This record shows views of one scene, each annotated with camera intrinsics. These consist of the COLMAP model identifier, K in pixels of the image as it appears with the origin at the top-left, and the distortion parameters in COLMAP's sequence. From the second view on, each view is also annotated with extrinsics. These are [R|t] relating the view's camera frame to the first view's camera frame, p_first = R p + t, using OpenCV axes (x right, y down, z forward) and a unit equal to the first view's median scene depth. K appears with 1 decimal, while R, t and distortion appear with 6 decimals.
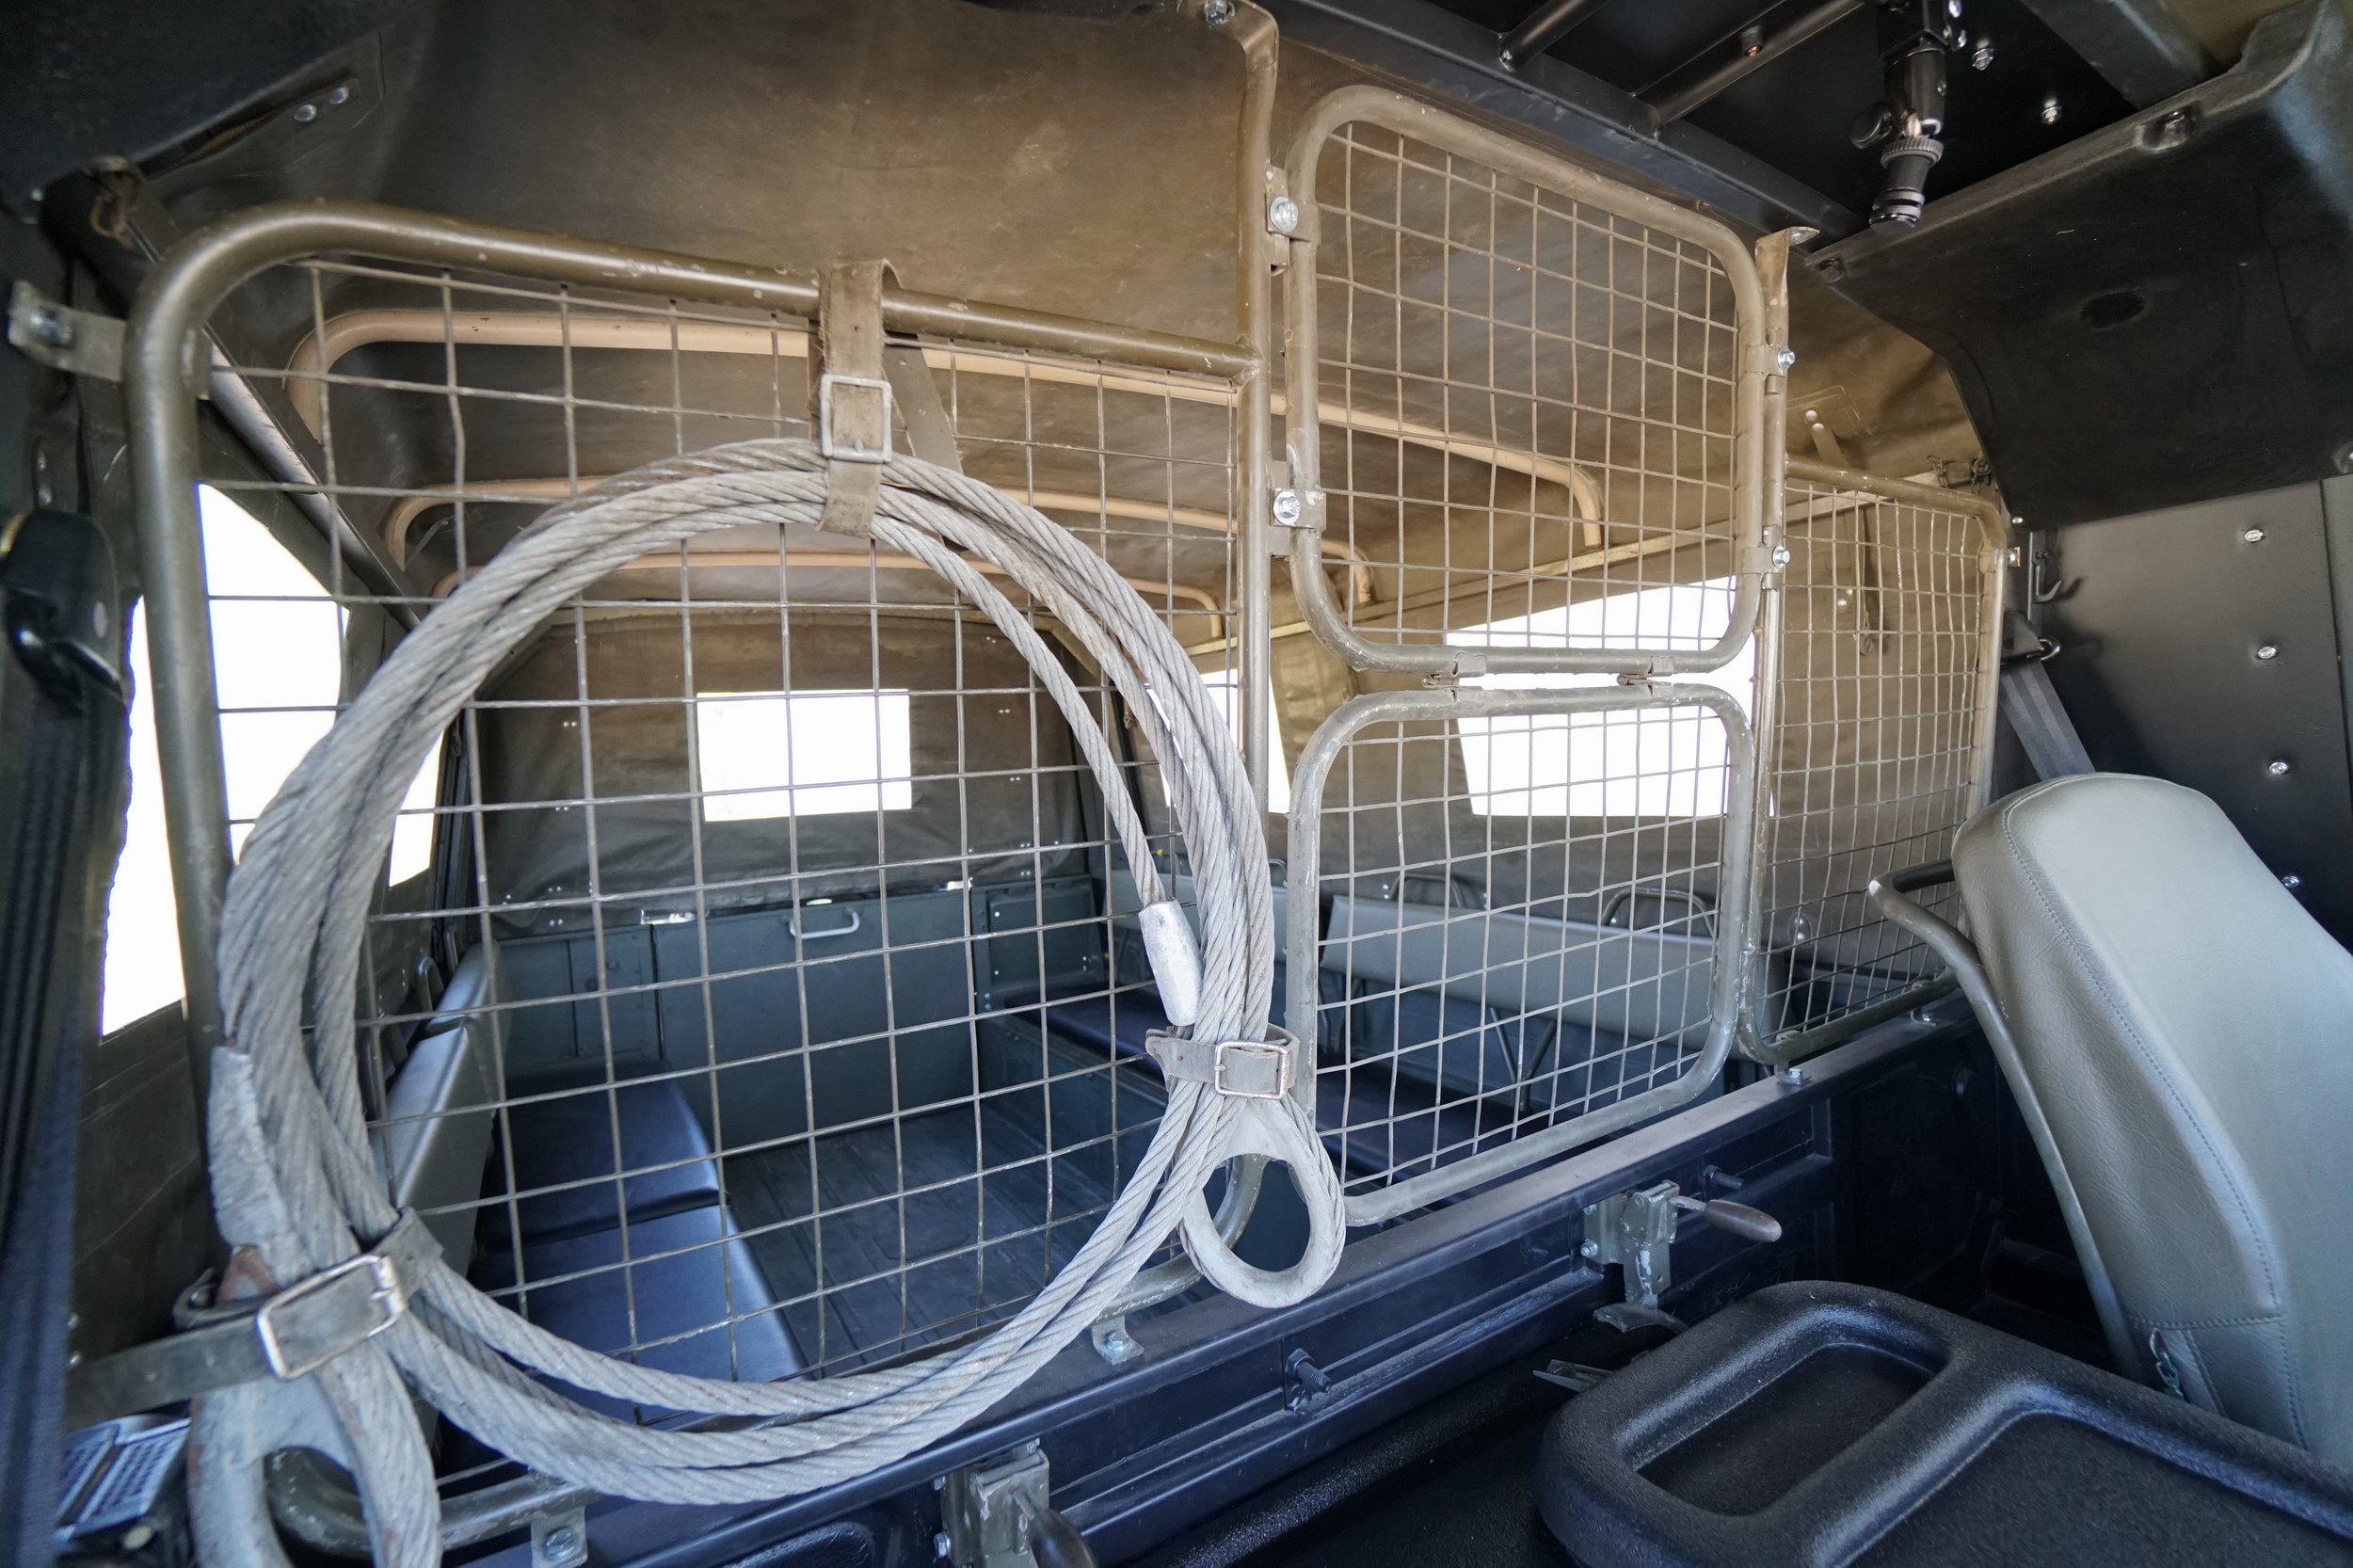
lens RADIAL K [[1038.2, 0, 1160.4], [0, 1038.2, 774.3], [0, 0, 1]] dist [-0.062287, 0.024273]
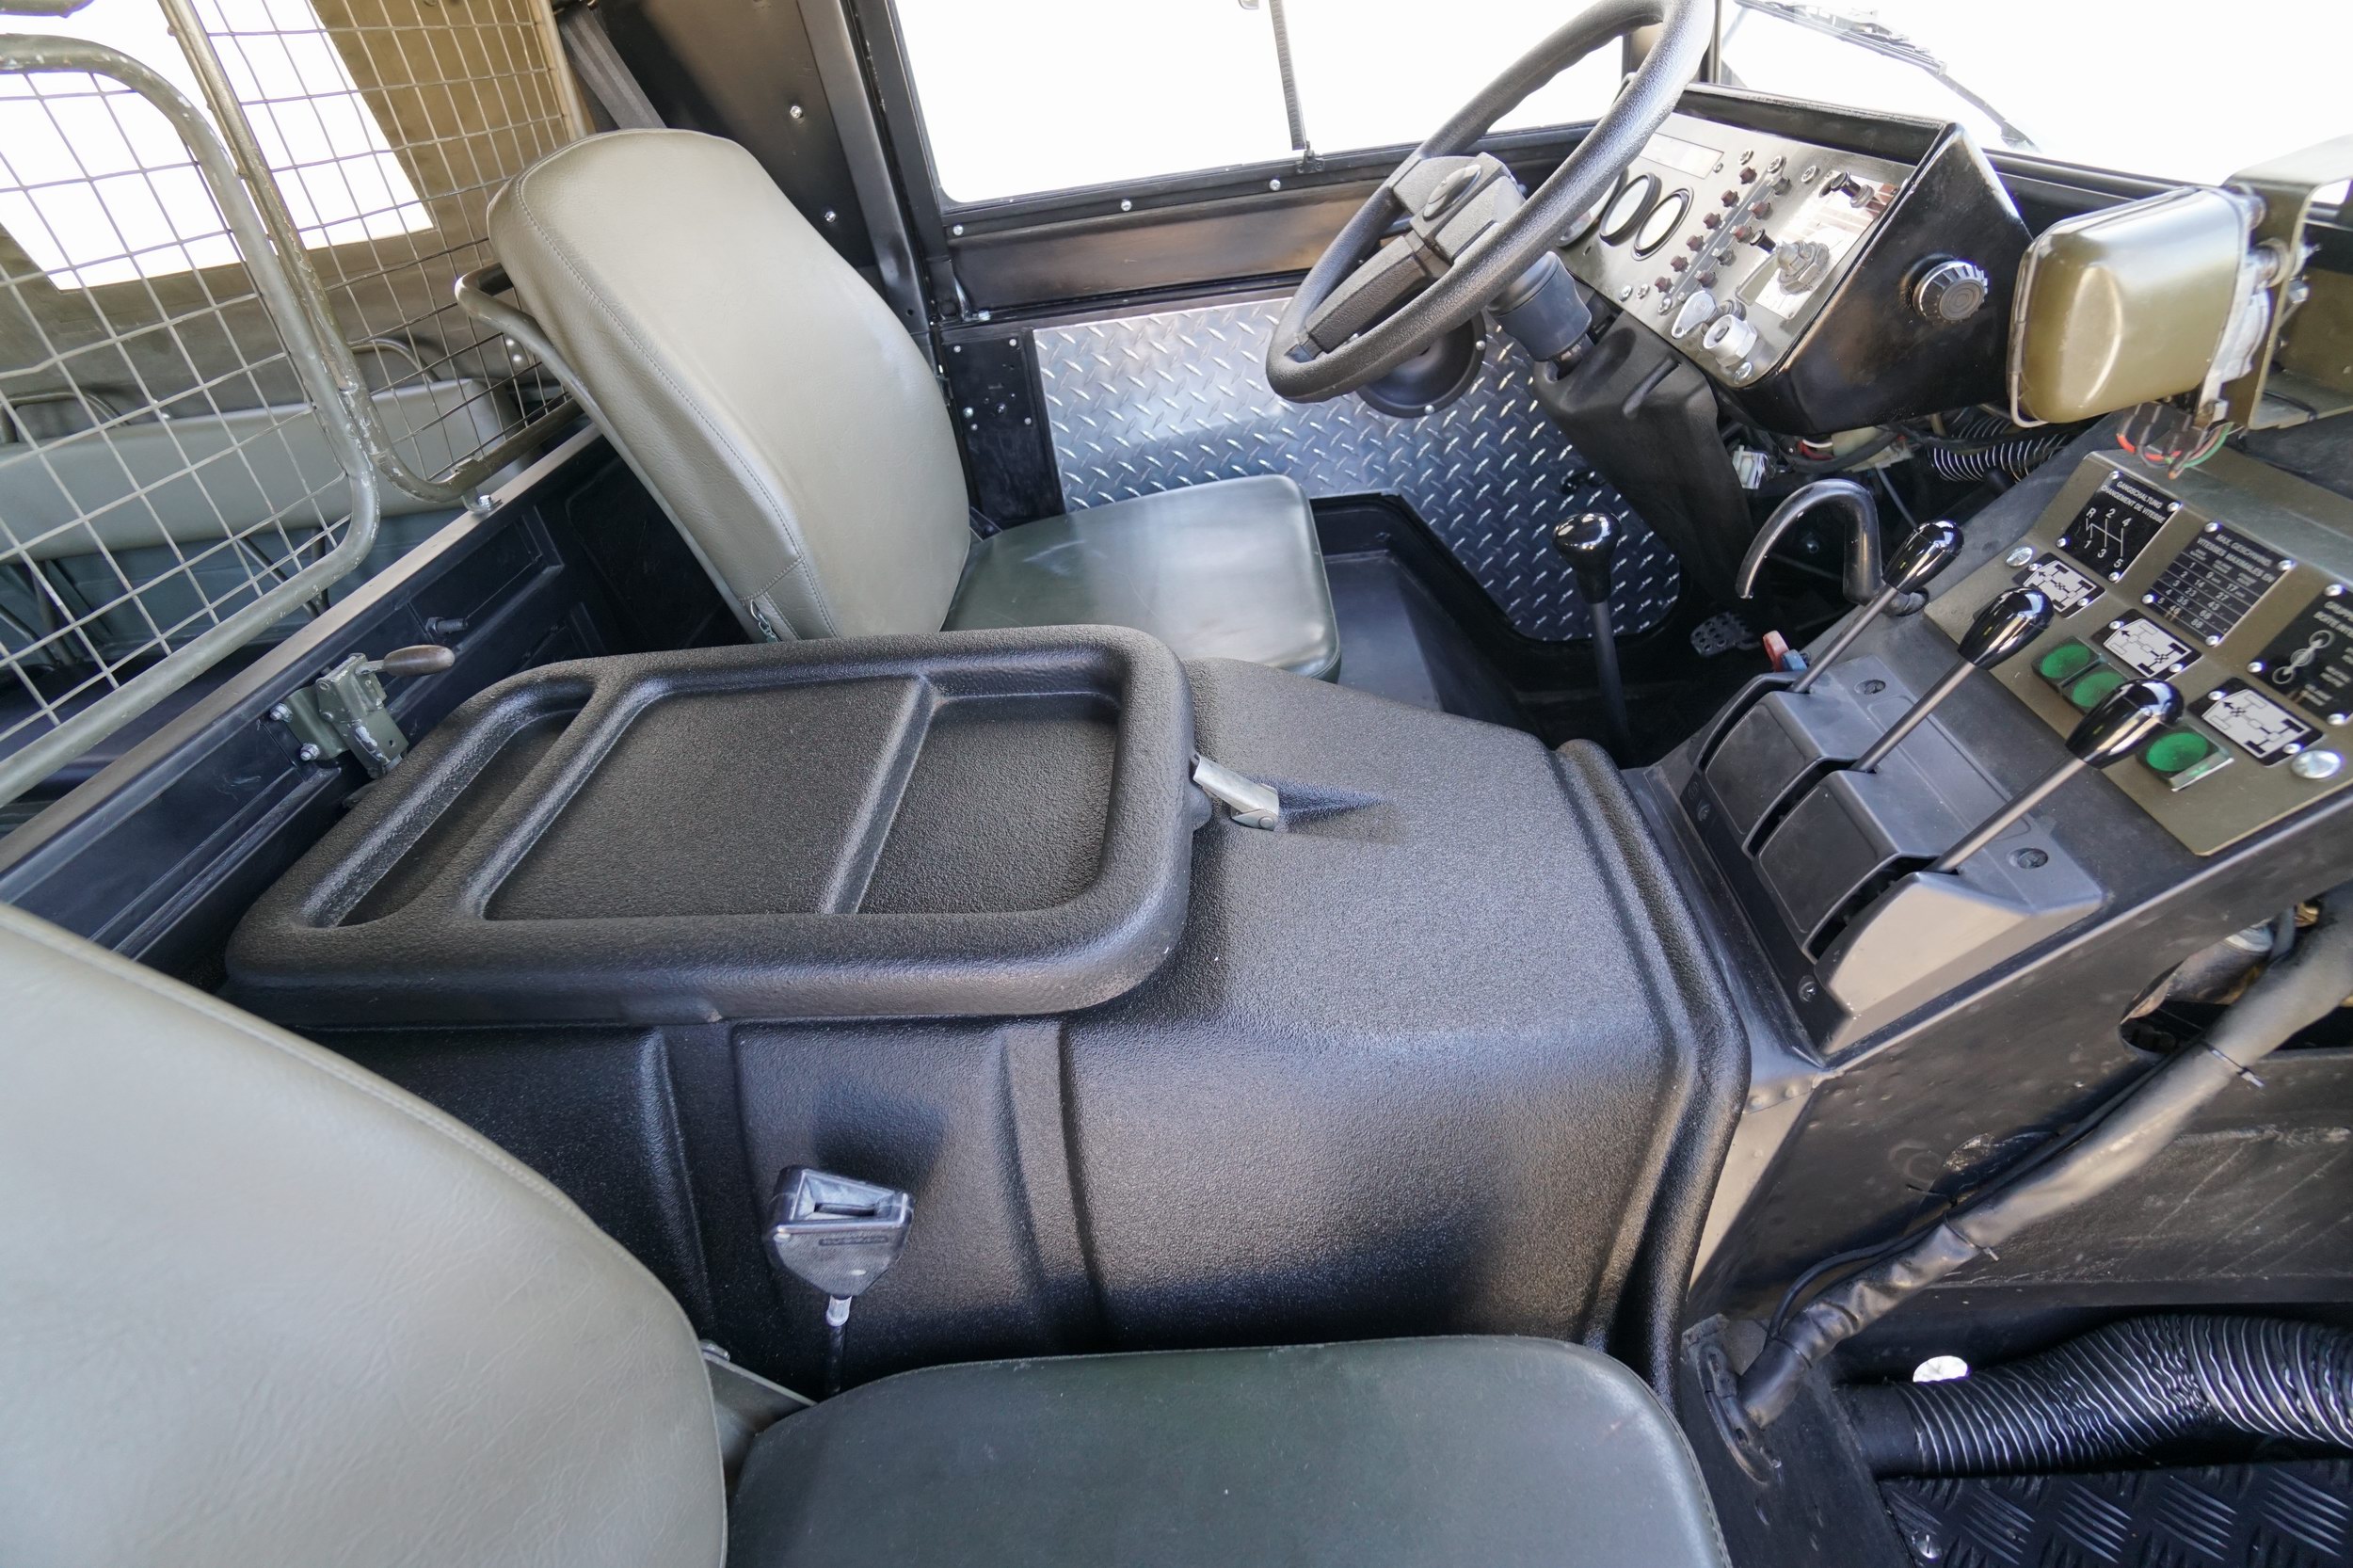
lens RADIAL K [[1034.7, 0, 1159.3], [0, 1034.7, 771.0], [0, 0, 1]] dist [-0.063484, 0.022674]
pose [[0.547331, -0.504703, 0.667611, 0.220520], [0.101748, 0.831914, 0.545497, 0.046133], [-0.830708, -0.230639, 0.506685, -0.157633]]
